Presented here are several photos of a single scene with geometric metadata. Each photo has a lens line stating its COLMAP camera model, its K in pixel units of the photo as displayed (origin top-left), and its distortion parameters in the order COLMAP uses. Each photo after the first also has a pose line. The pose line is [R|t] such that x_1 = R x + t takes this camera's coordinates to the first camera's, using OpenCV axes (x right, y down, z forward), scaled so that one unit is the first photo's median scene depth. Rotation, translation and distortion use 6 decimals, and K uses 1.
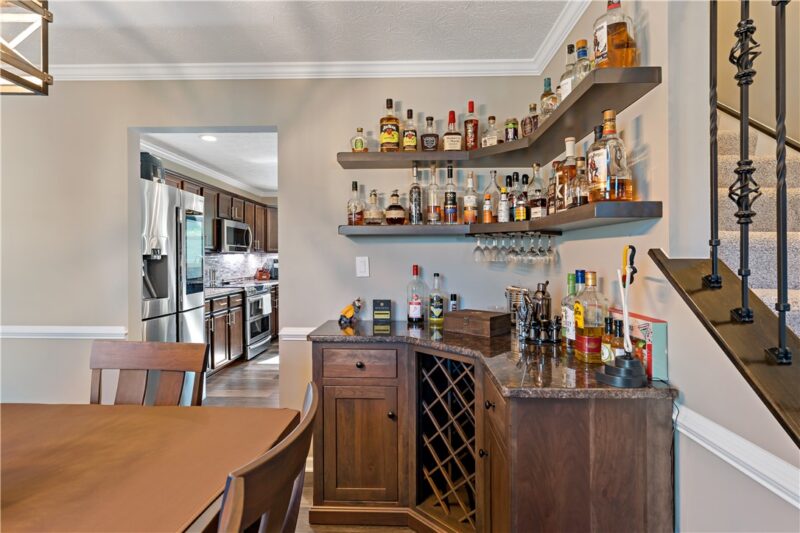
lens RADIAL K [[407.7, 0, 401.1], [0, 407.7, 269.3], [0, 0, 1]] dist [0.001461, 0.000283]
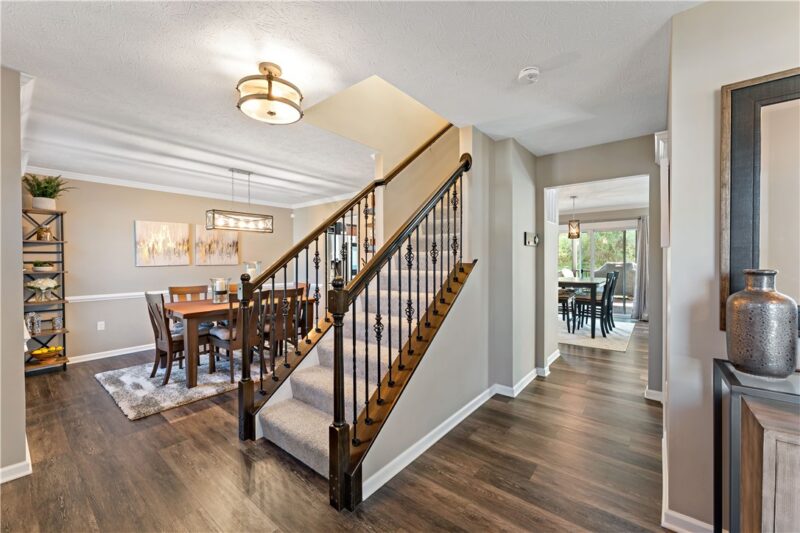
lens RADIAL K [[321.7, 0, 400.0], [0, 321.7, 266.5], [0, 0, 1]] dist [0.001034, -0.000097]
pose [[0.795692, 0.004231, -0.605687, 1.323038], [-0.009905, 0.999933, -0.006028, 0.018228], [0.605621, 0.010796, 0.795680, -0.598531]]
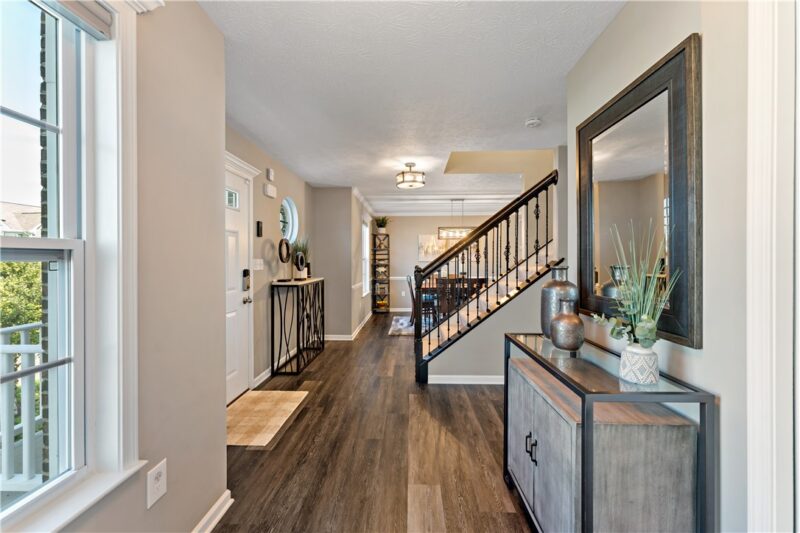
lens RADIAL K [[321.7, 0, 400.0], [0, 321.7, 266.5], [0, 0, 1]] dist [0.001034, -0.000097]
pose [[-0.002545, 0.021152, -0.999773, 2.217619], [-0.024317, 0.999479, 0.021208, 0.005628], [0.999701, 0.024366, -0.002029, -0.196668]]
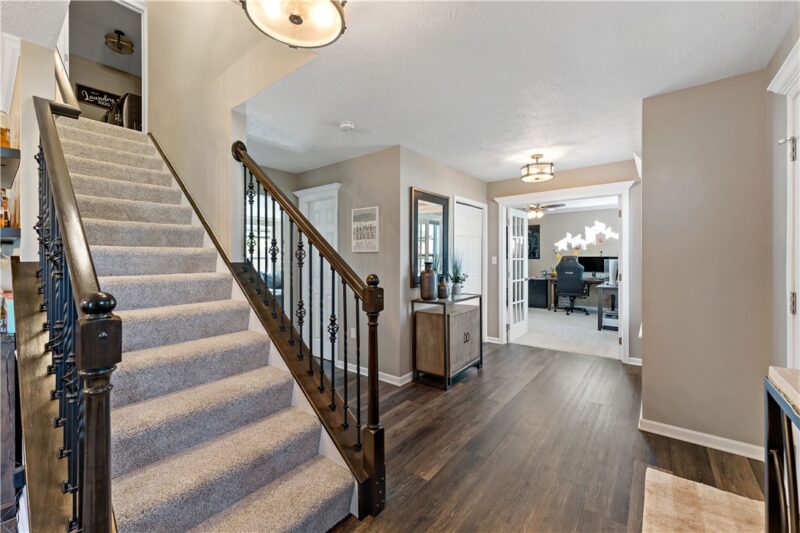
lens RADIAL K [[324.4, 0, 400.6], [0, 324.4, 258.3], [0, 0, 1]] dist [0.002104, 0.000229]
pose [[0.594199, -0.004862, 0.804303, 0.255630], [0.031180, 0.999369, -0.016993, 0.018098], [-0.803713, 0.035175, 0.593976, -0.583147]]
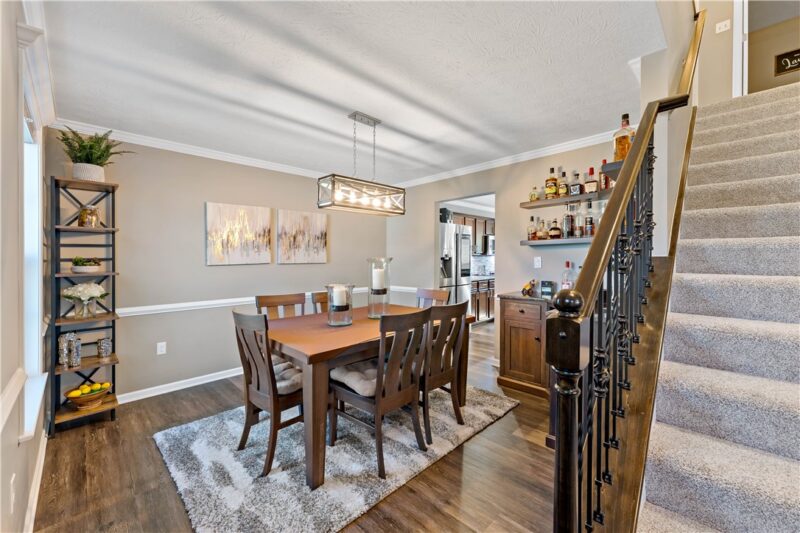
lens RADIAL K [[324.4, 0, 400.6], [0, 324.4, 258.3], [0, 0, 1]] dist [0.002104, 0.000229]
pose [[0.729130, -0.008981, -0.684316, 0.456846], [-0.010470, 0.999651, -0.024274, 0.016276], [0.684295, 0.024863, 0.728781, -0.471358]]
